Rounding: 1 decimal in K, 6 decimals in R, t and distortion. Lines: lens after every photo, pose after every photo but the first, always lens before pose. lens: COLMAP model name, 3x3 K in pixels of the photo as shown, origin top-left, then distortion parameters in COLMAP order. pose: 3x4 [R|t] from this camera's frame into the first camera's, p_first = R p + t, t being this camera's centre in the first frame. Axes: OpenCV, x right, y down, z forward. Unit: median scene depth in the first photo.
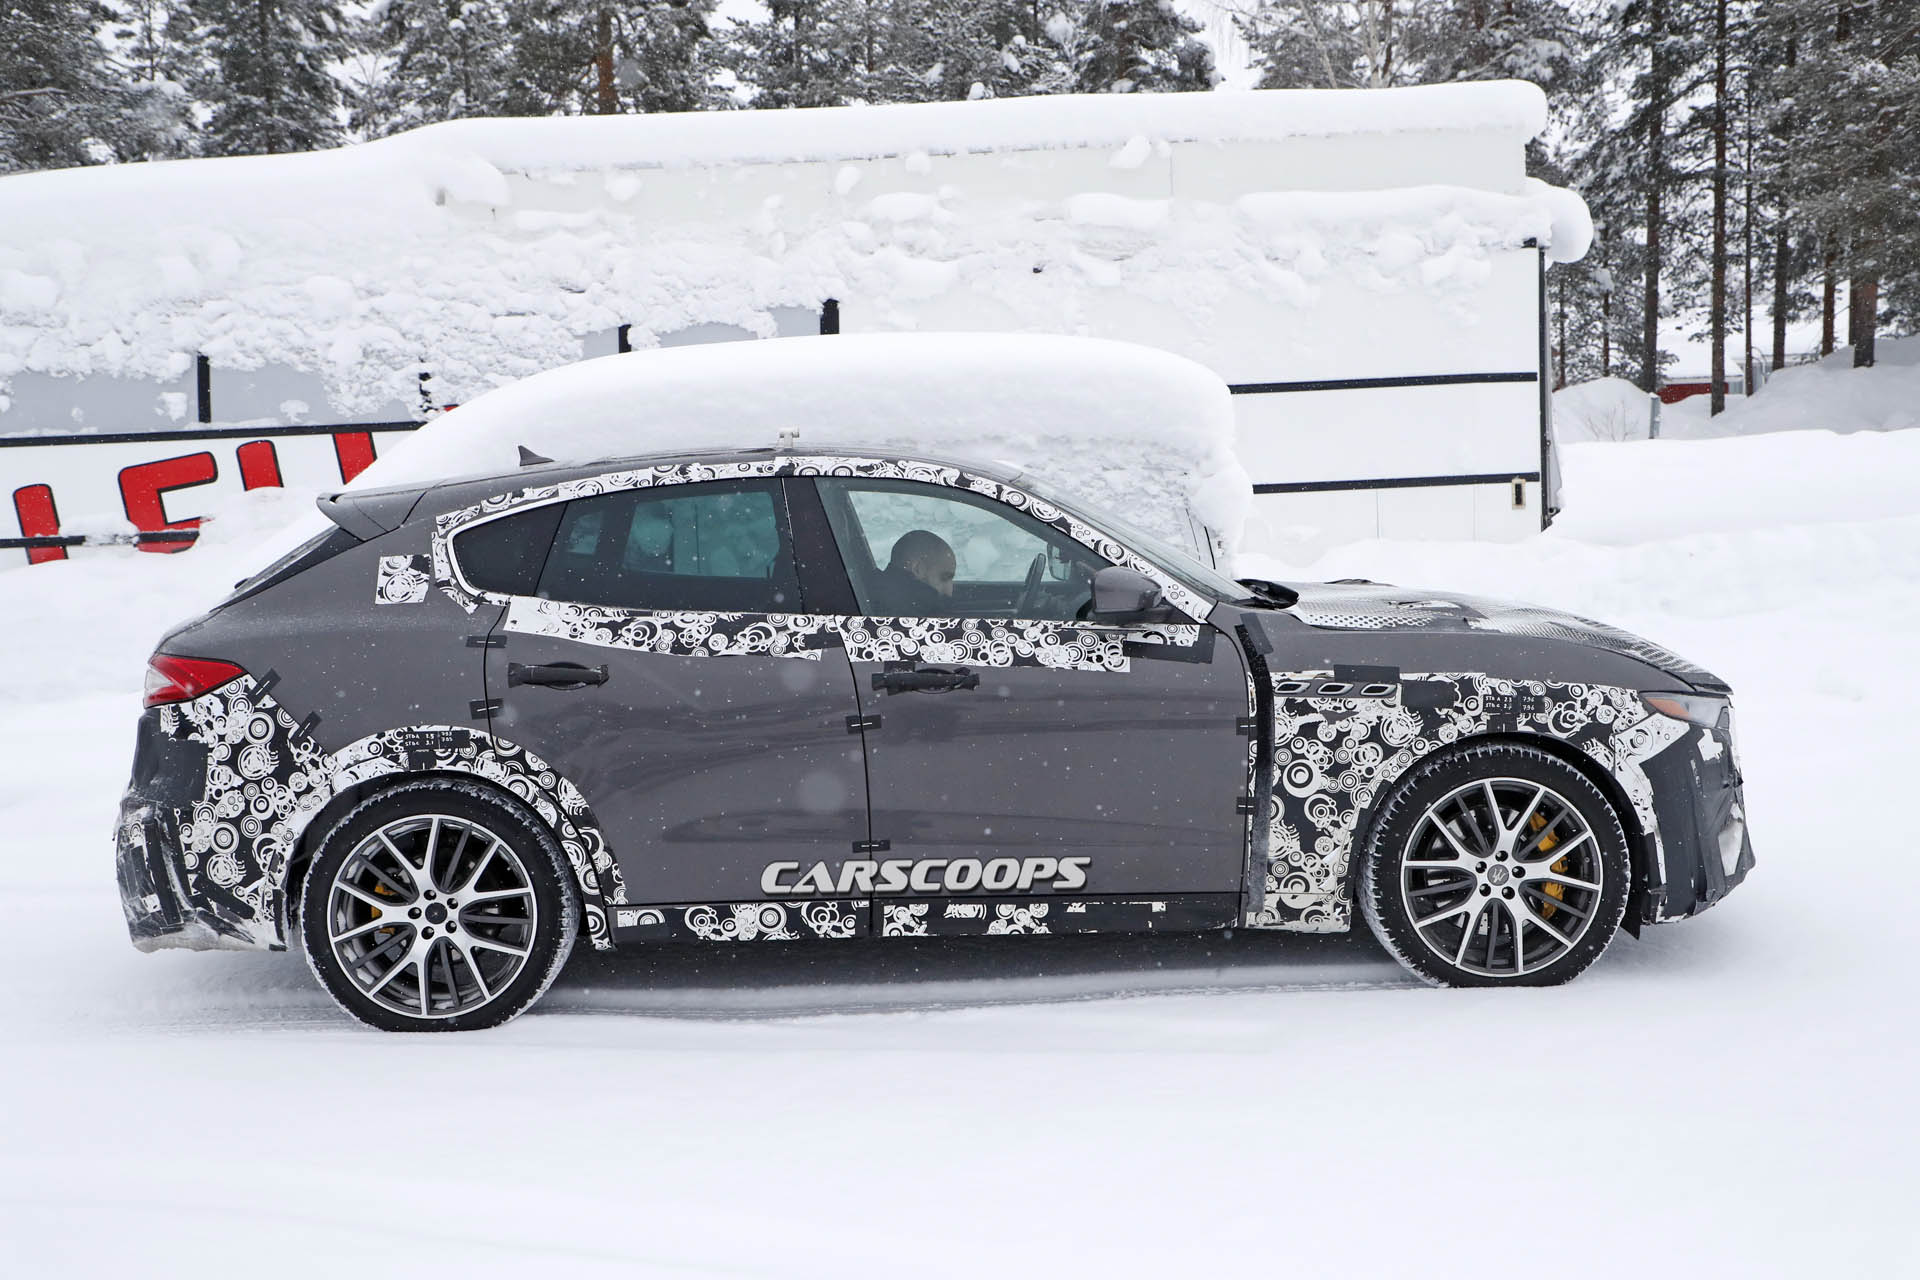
lens RADIAL K [[2030.1, 0, 972.4], [0, 2030.1, 630.8], [0, 0, 1]] dist [0.088559, -0.007468]
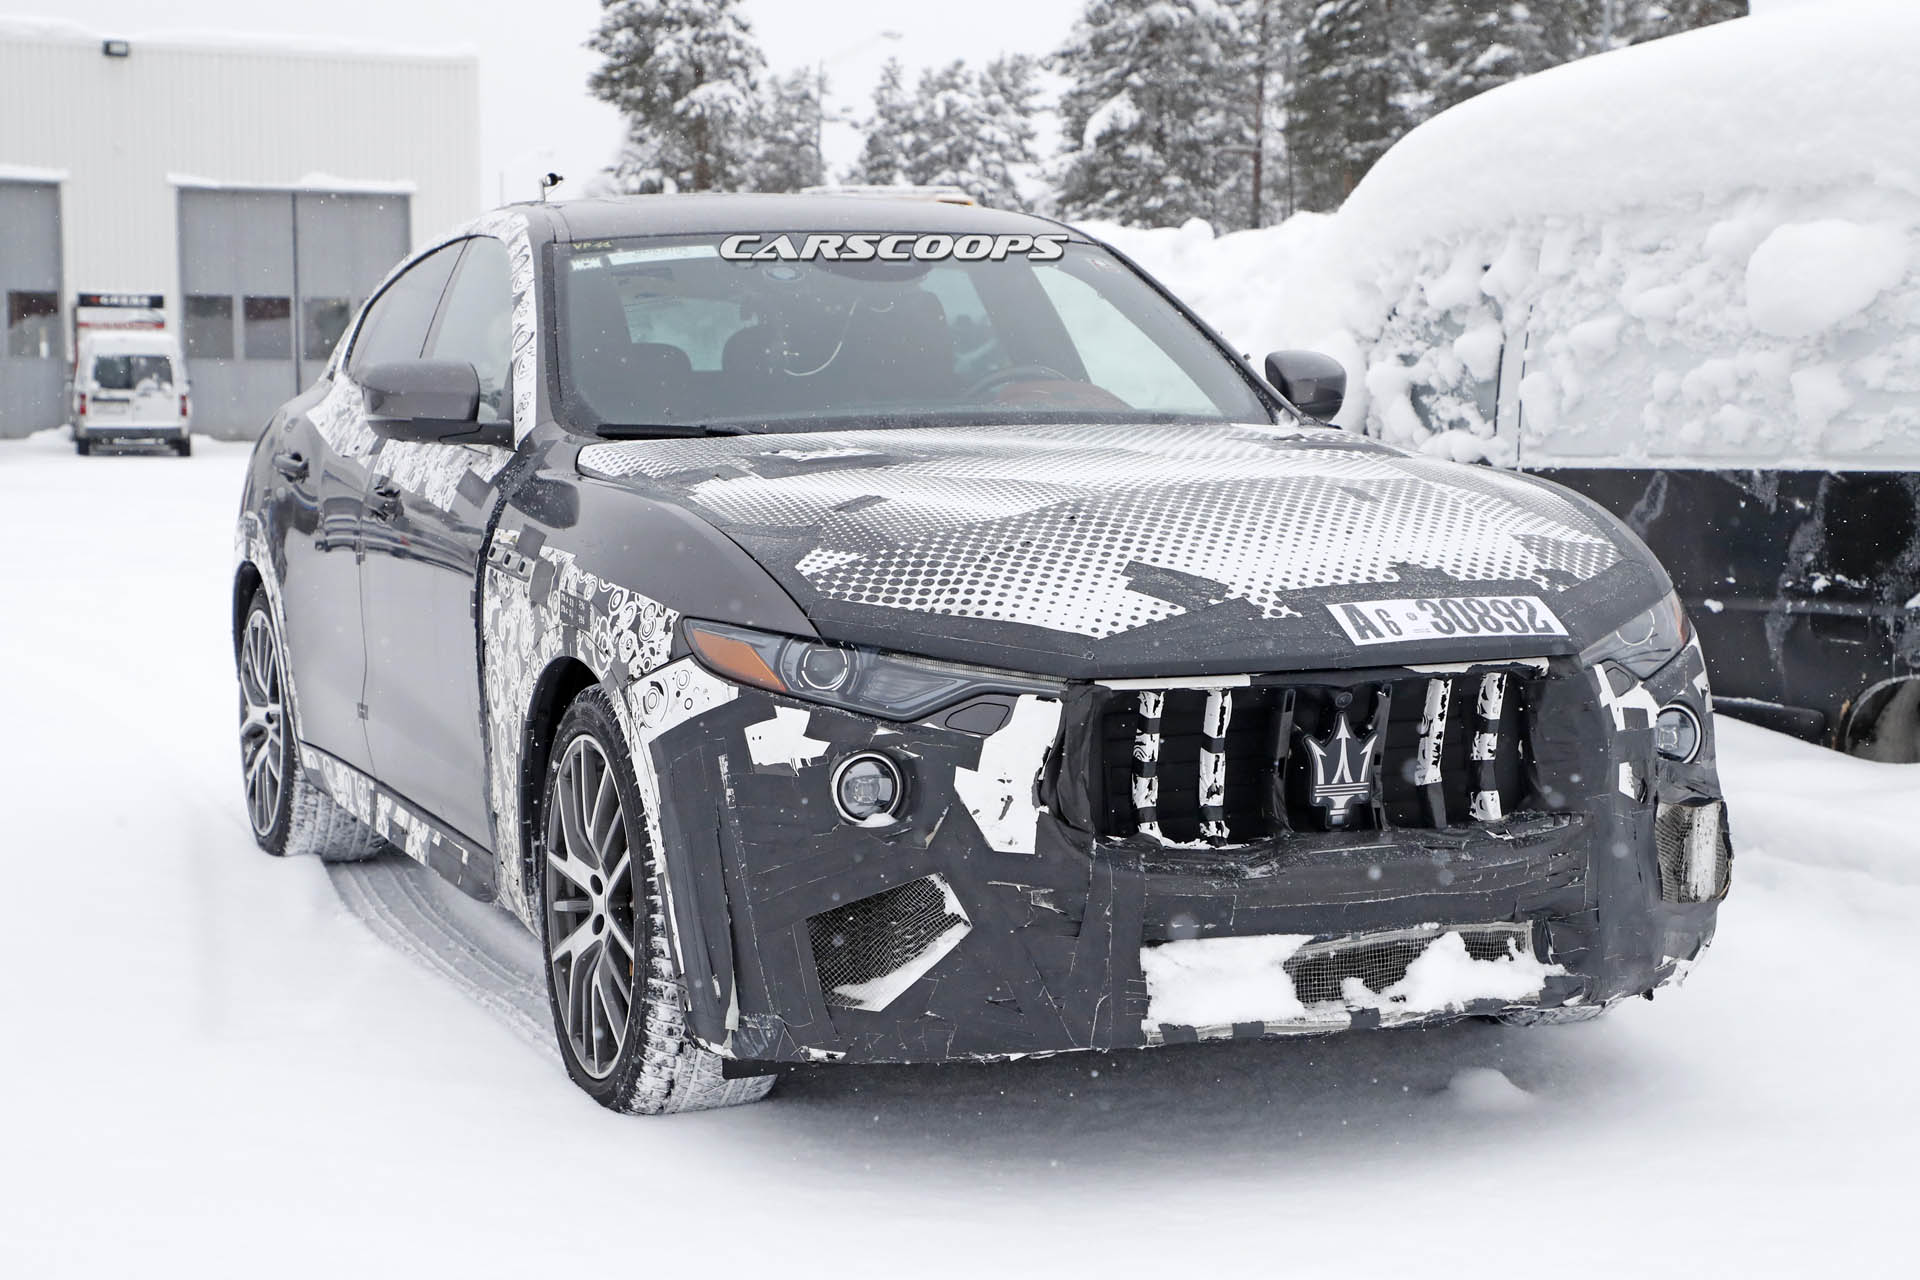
lens RADIAL K [[3168.4, 0, 960.0], [0, 3168.4, 640.0], [0, 0, 1]] dist [0.228956, 0.058771]
pose [[0.340651, 0.106791, -0.934105, 1.158187], [-0.083203, 0.993054, 0.083188, -0.041370], [0.936501, 0.049383, 0.347170, 0.785071]]
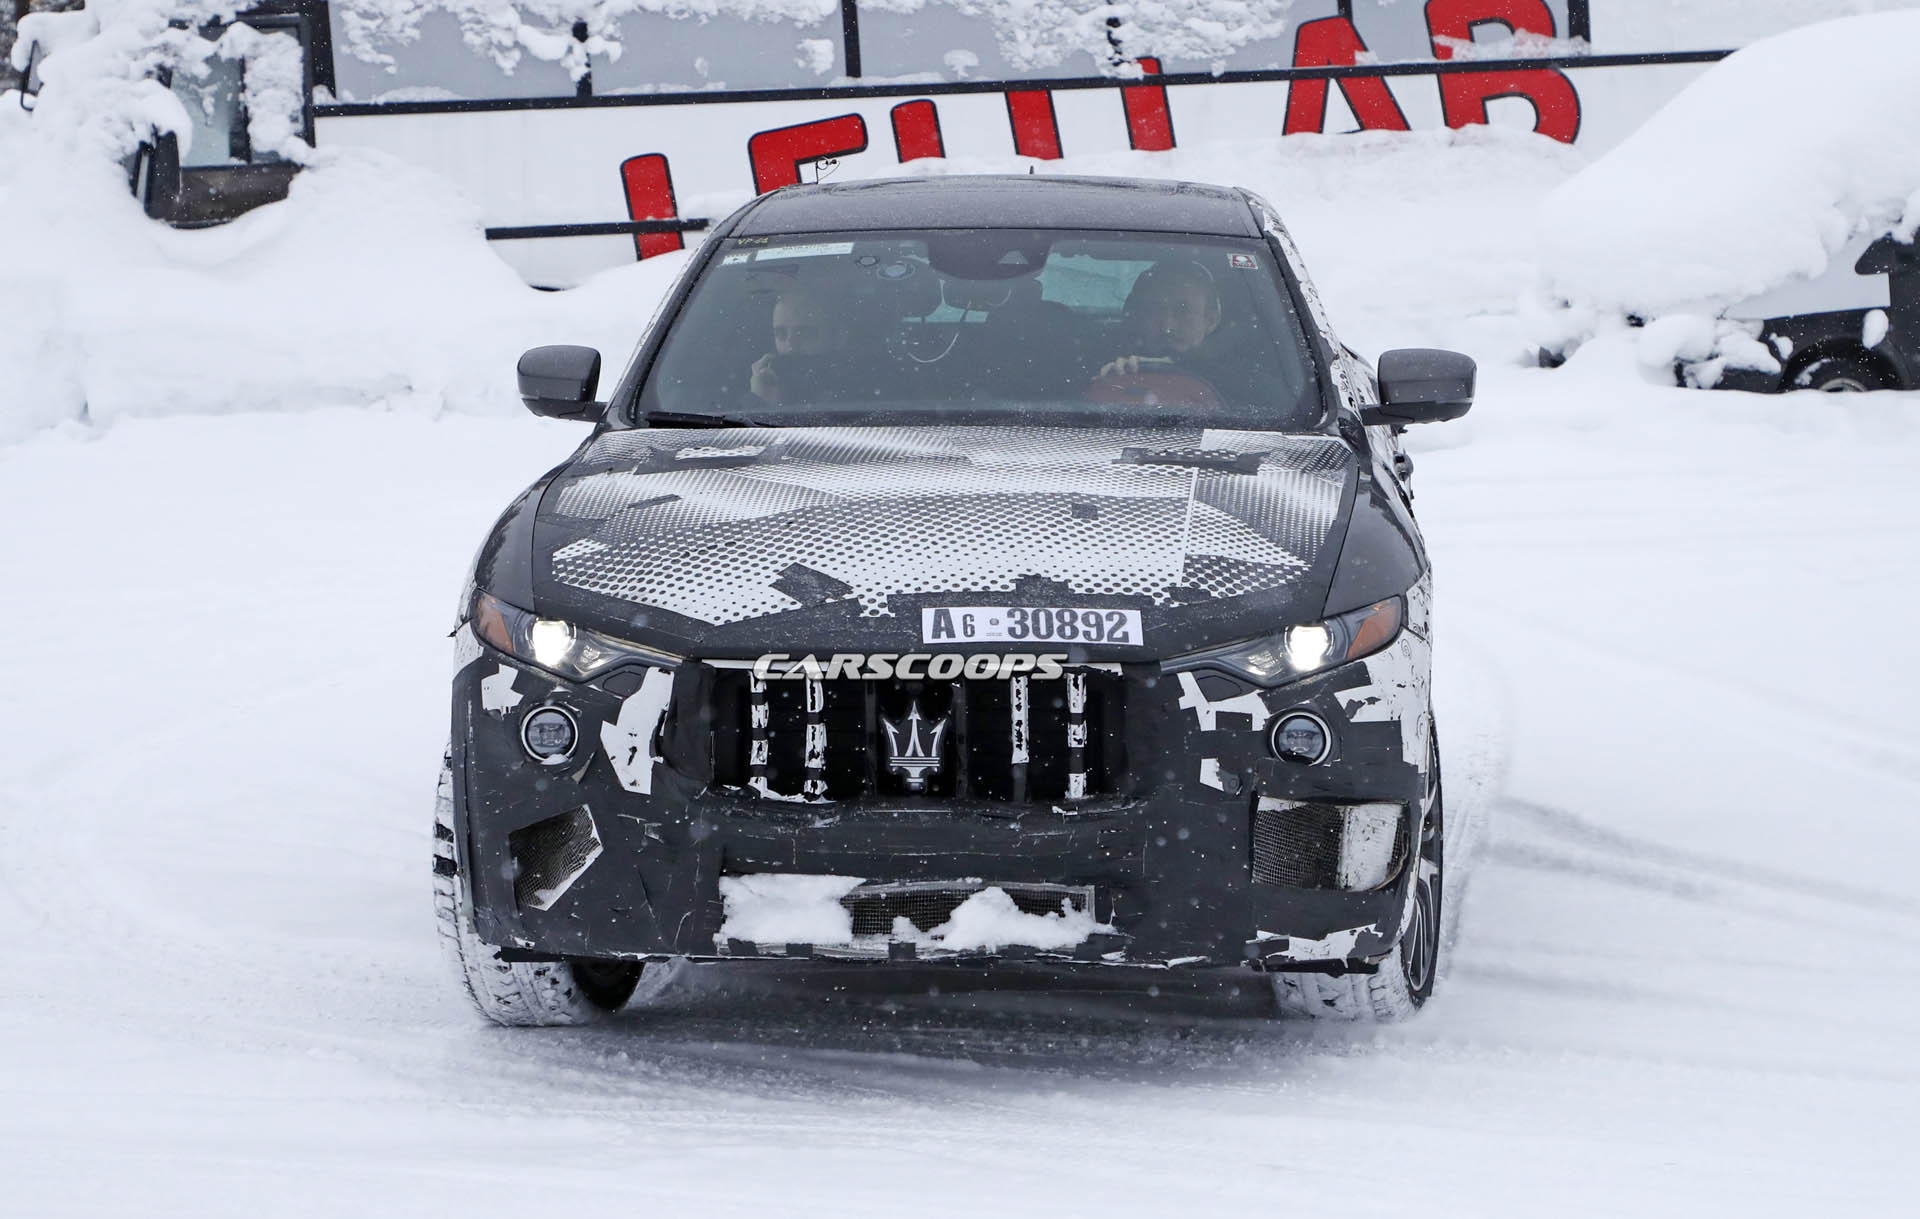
lens RADIAL K [[4681.6, 0, 926.7], [0, 4681.6, 480.1], [0, 0, 1]] dist [0.292387, -0.006549]
pose [[-0.115007, 0.103852, -0.987921, 1.883663], [-0.086543, 0.989691, 0.114112, -0.201444], [0.989588, 0.098621, -0.104834, 1.327414]]
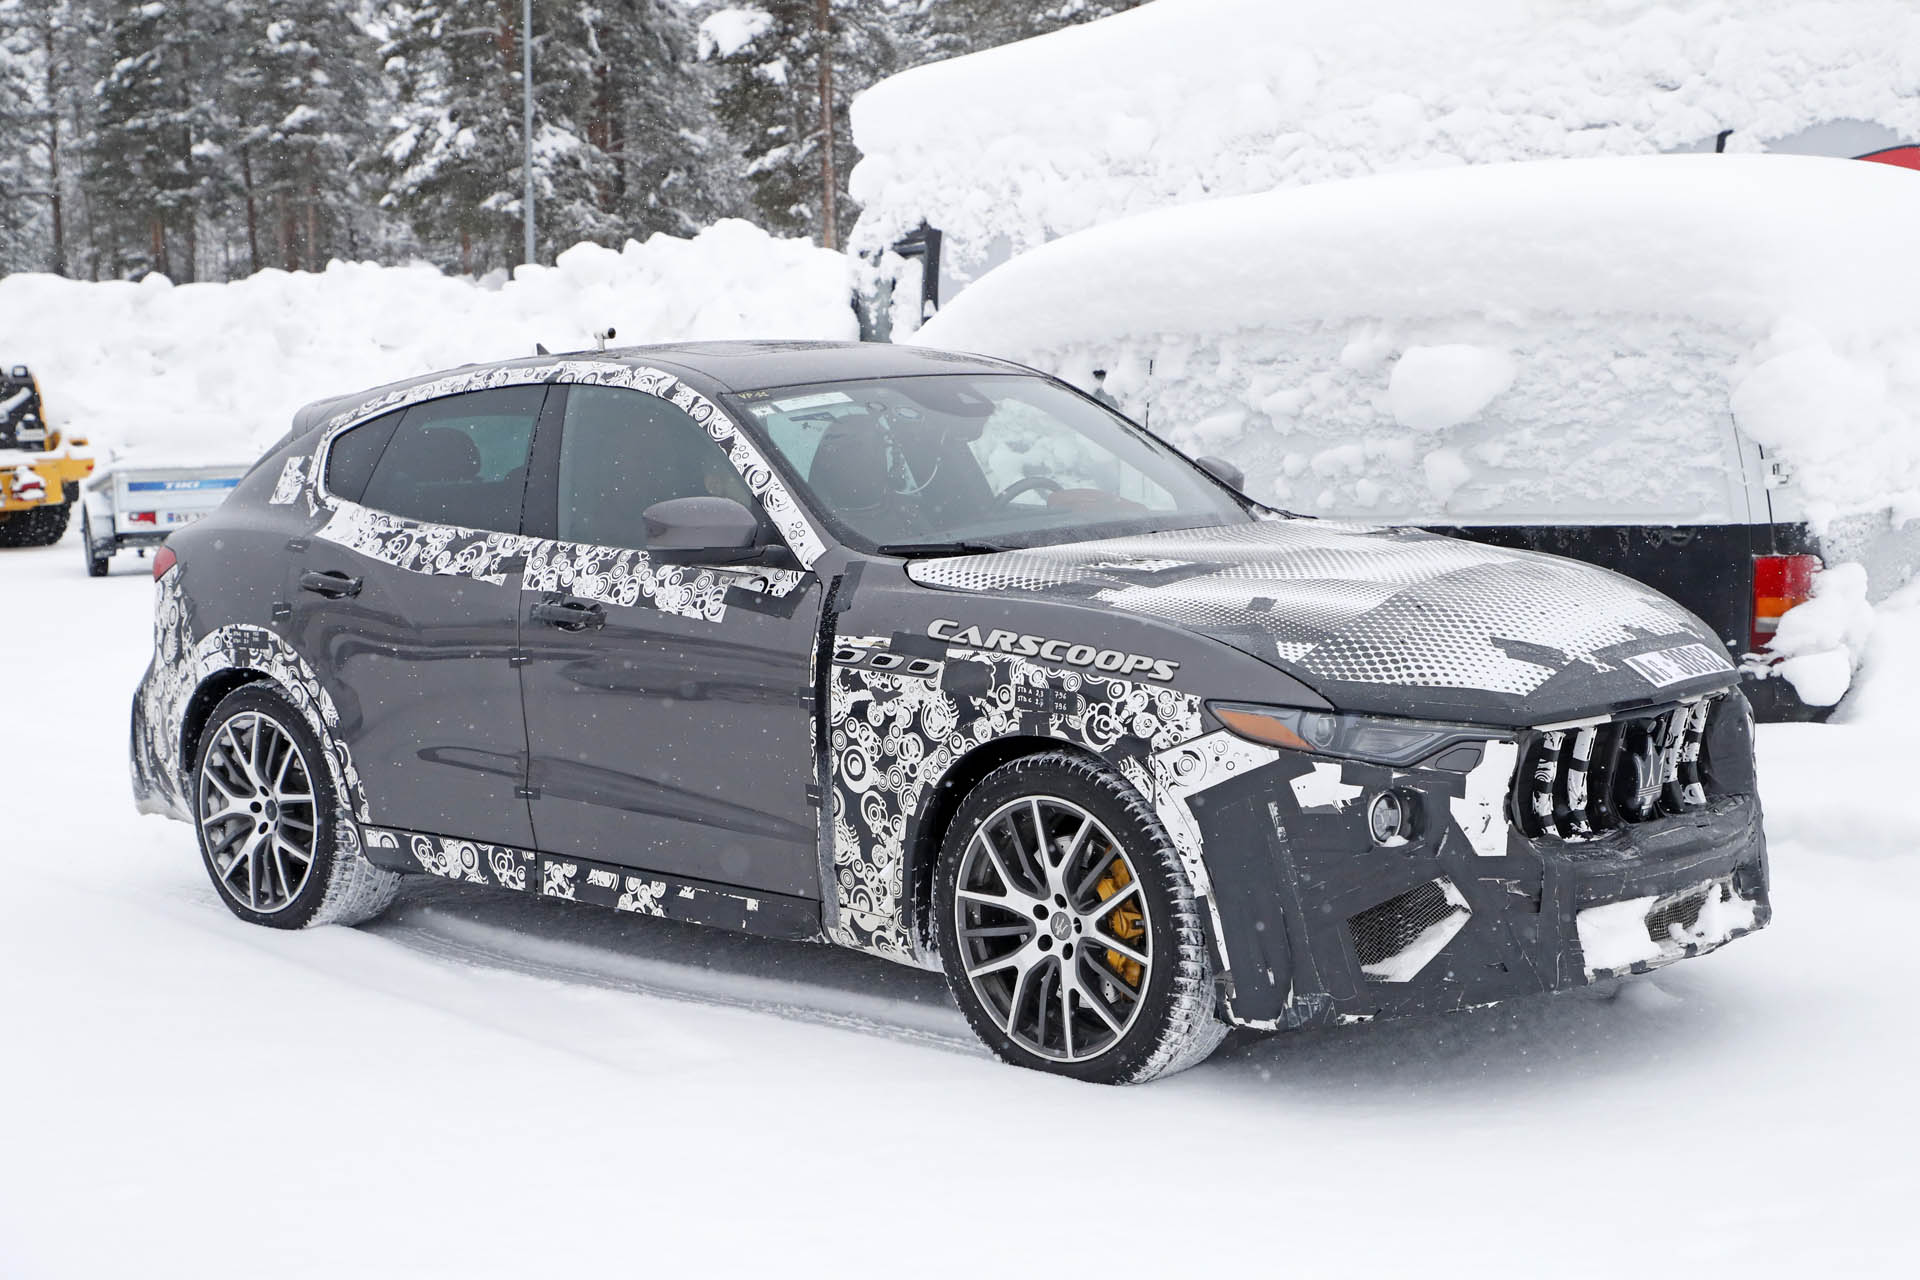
lens RADIAL K [[2876.6, 0, 960.0], [0, 2876.6, 640.0], [0, 0, 1]] dist [0.205117, -0.011262]
pose [[0.695995, 0.074924, -0.714127, 0.999384], [-0.049149, 0.997180, 0.056721, -0.045030], [0.716363, -0.004379, 0.697714, 0.234878]]
